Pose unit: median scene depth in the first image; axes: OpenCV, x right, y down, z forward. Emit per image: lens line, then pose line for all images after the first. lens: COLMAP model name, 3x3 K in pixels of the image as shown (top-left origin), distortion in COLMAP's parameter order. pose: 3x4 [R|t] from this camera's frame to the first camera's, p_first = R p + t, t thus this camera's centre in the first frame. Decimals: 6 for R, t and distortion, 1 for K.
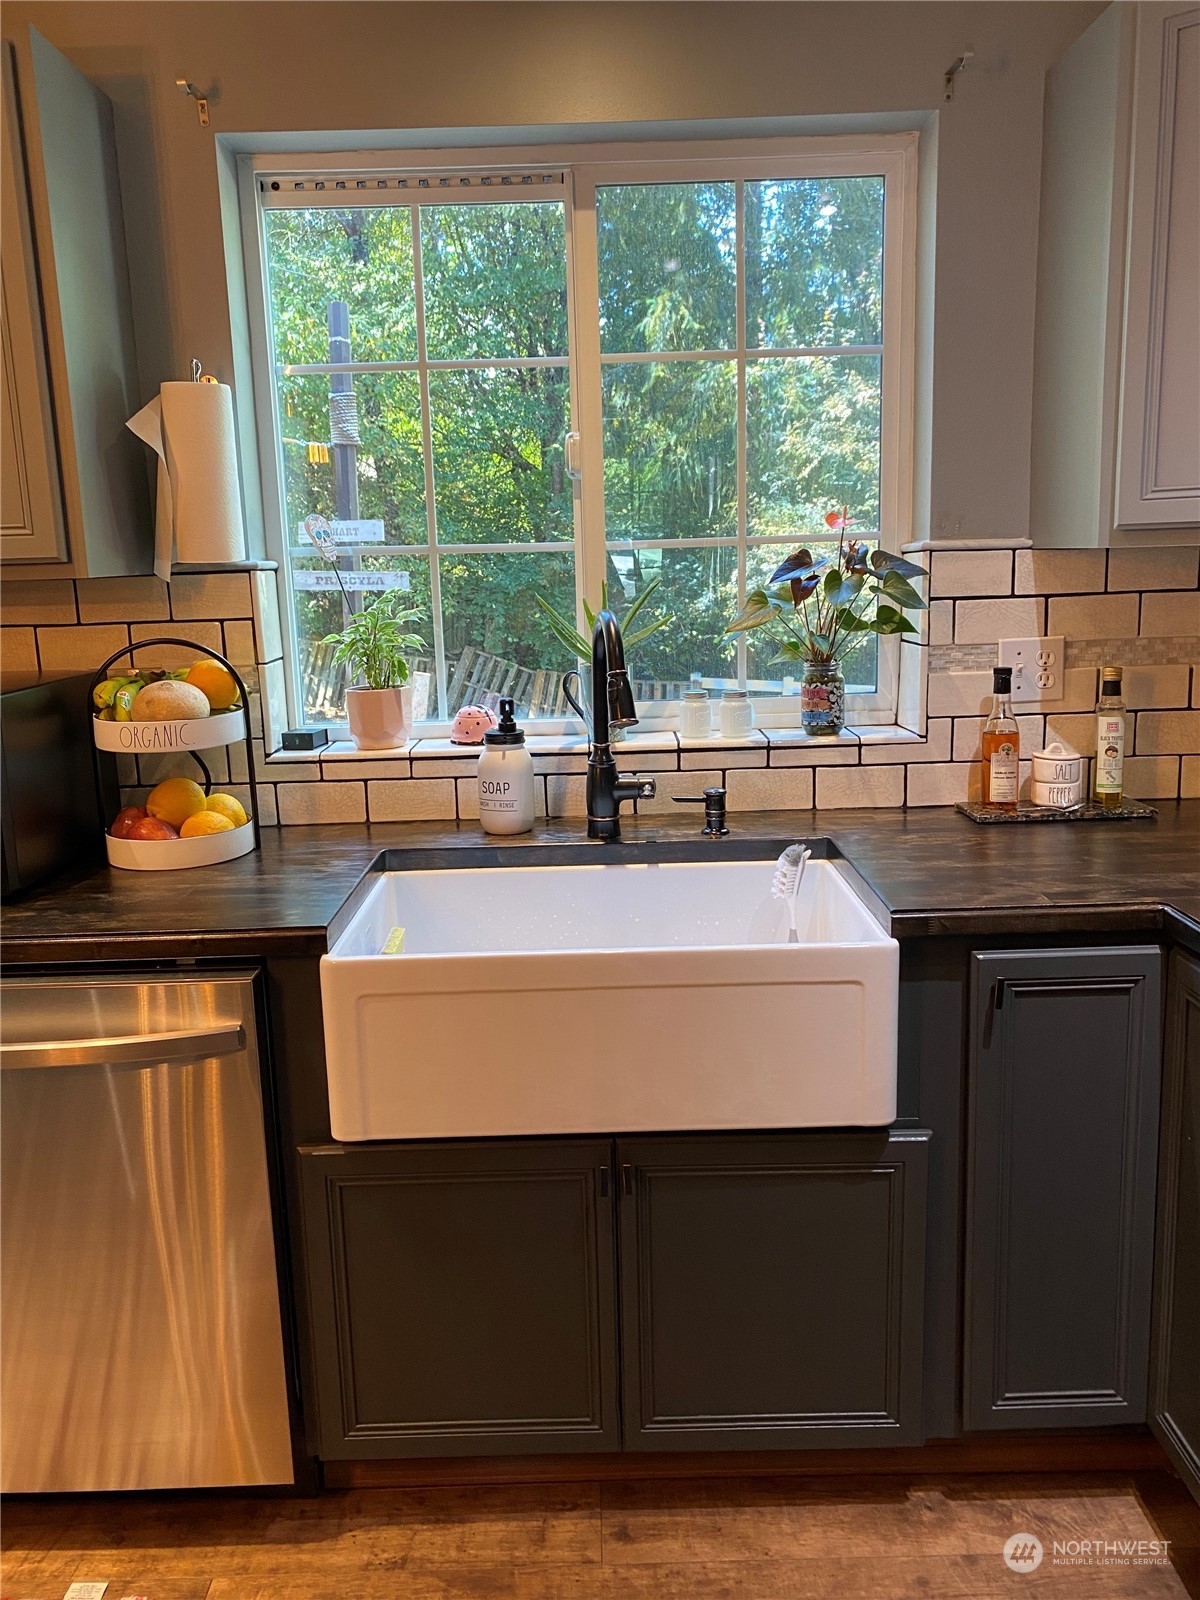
lens RADIAL K [[1218.5, 0, 599.1], [0, 1218.5, 789.1], [0, 0, 1]] dist [0.004971, 0.002937]
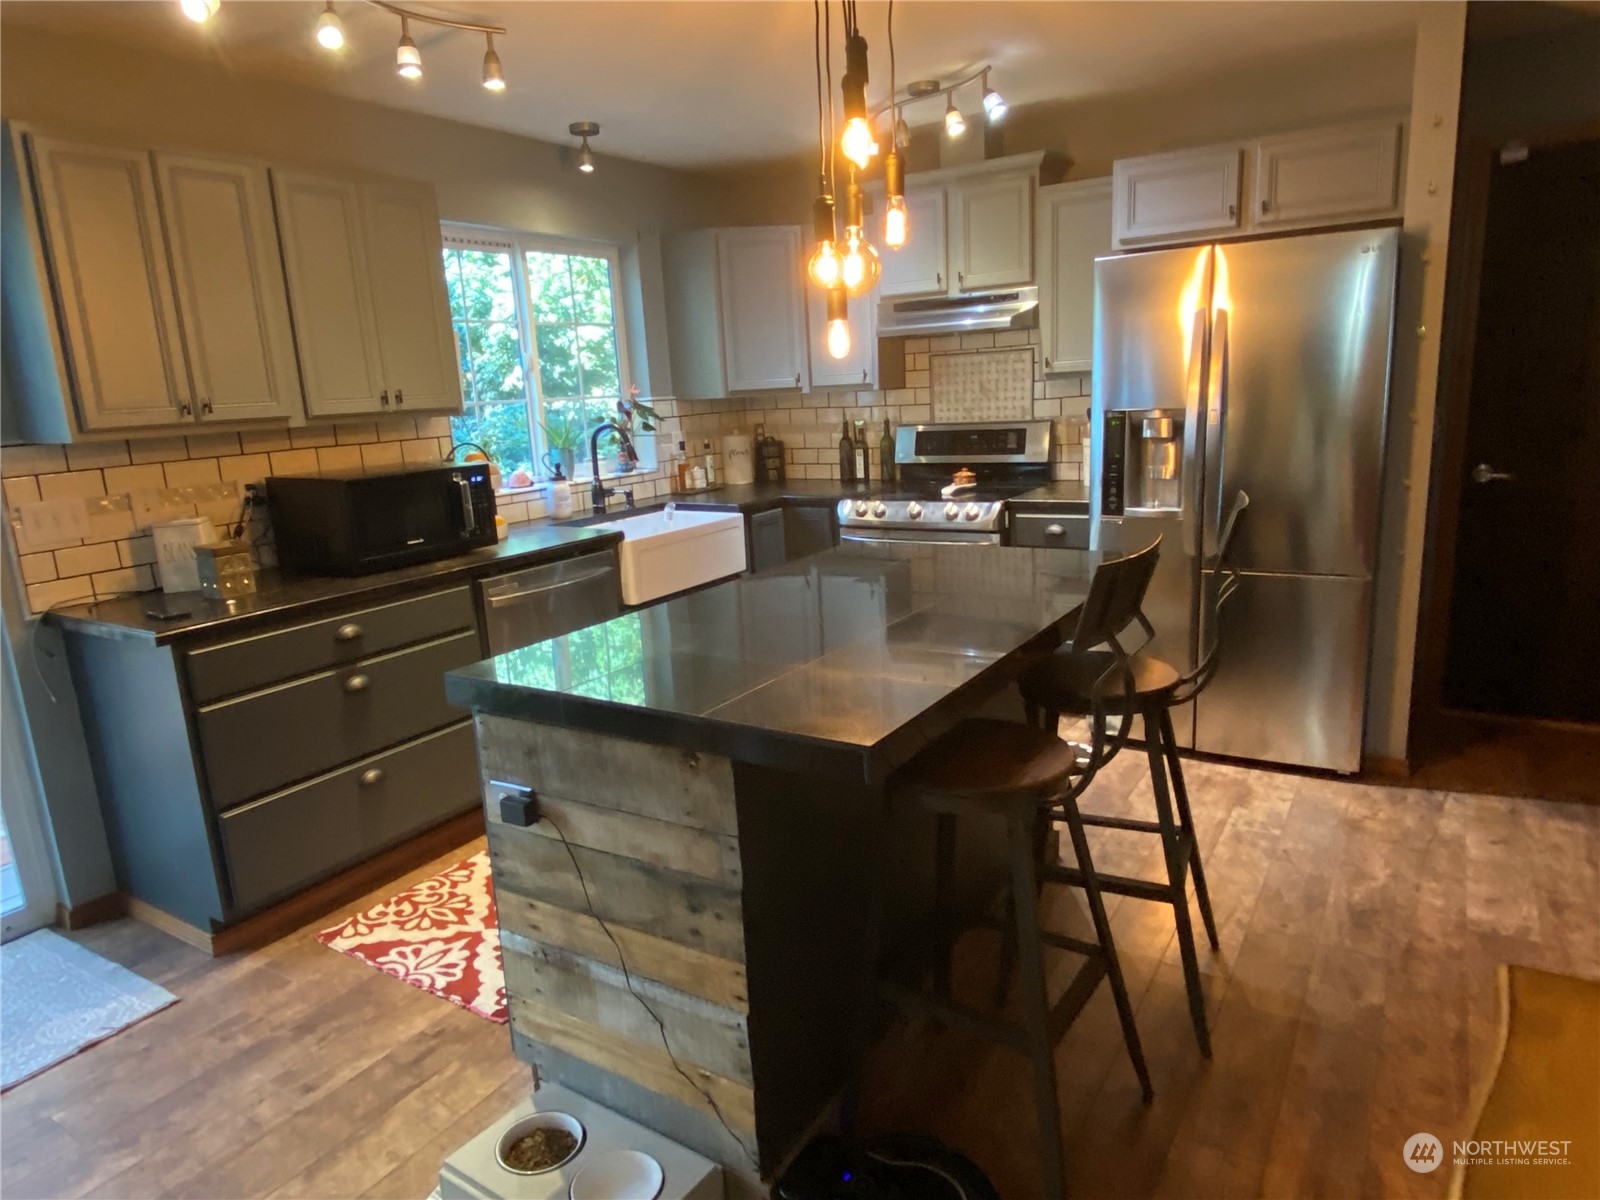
lens RADIAL K [[1035.5, 0, 789.5], [0, 1035.5, 607.6], [0, 0, 1]] dist [0.007170, -0.006526]
pose [[0.548218, -0.176441, 0.817512, -1.572854], [0.186984, 0.978607, 0.085819, 0.119395], [-0.815165, 0.105814, 0.569482, -0.536420]]
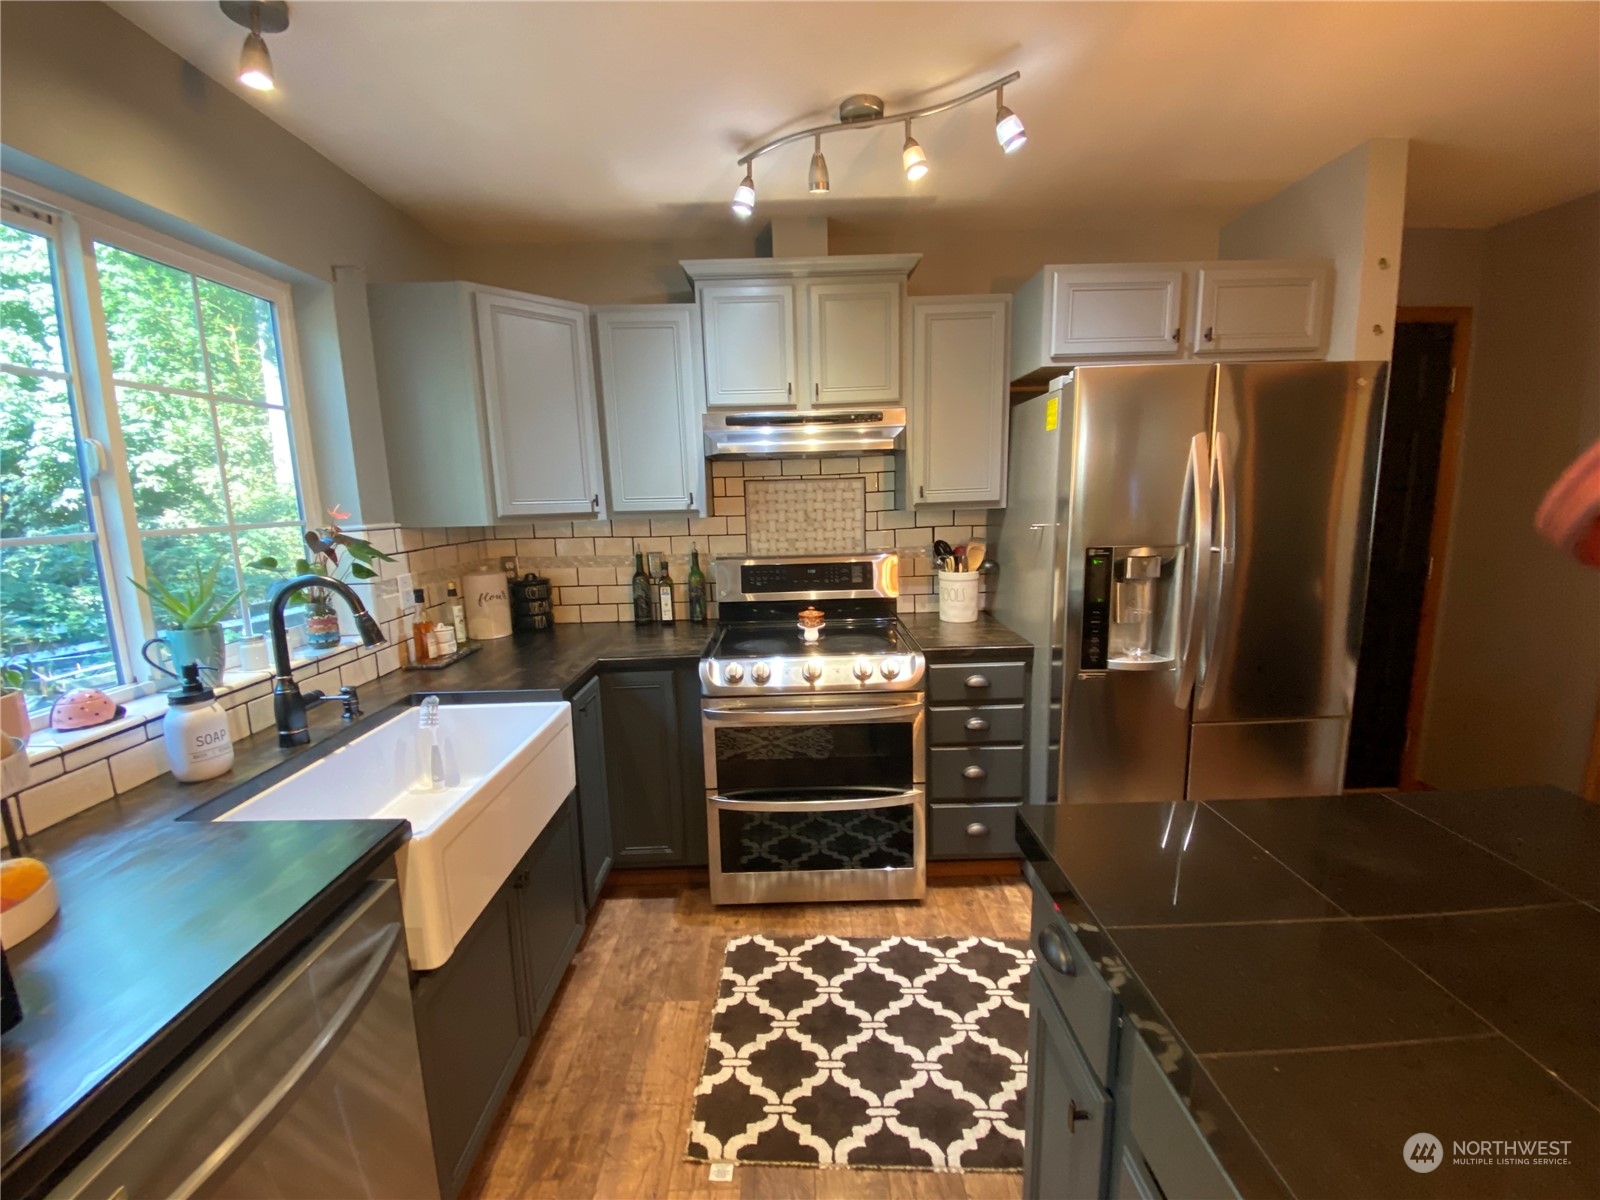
lens RADIAL K [[642.9, 0, 808.6], [0, 642.9, 600.8], [0, 0, 1]] dist [-0.003455, -0.005017]
pose [[-0.025091, -0.133151, 0.990778, -0.687744], [0.206418, 0.969042, 0.135457, -0.092553], [-0.978142, 0.207913, 0.003171, 0.402671]]
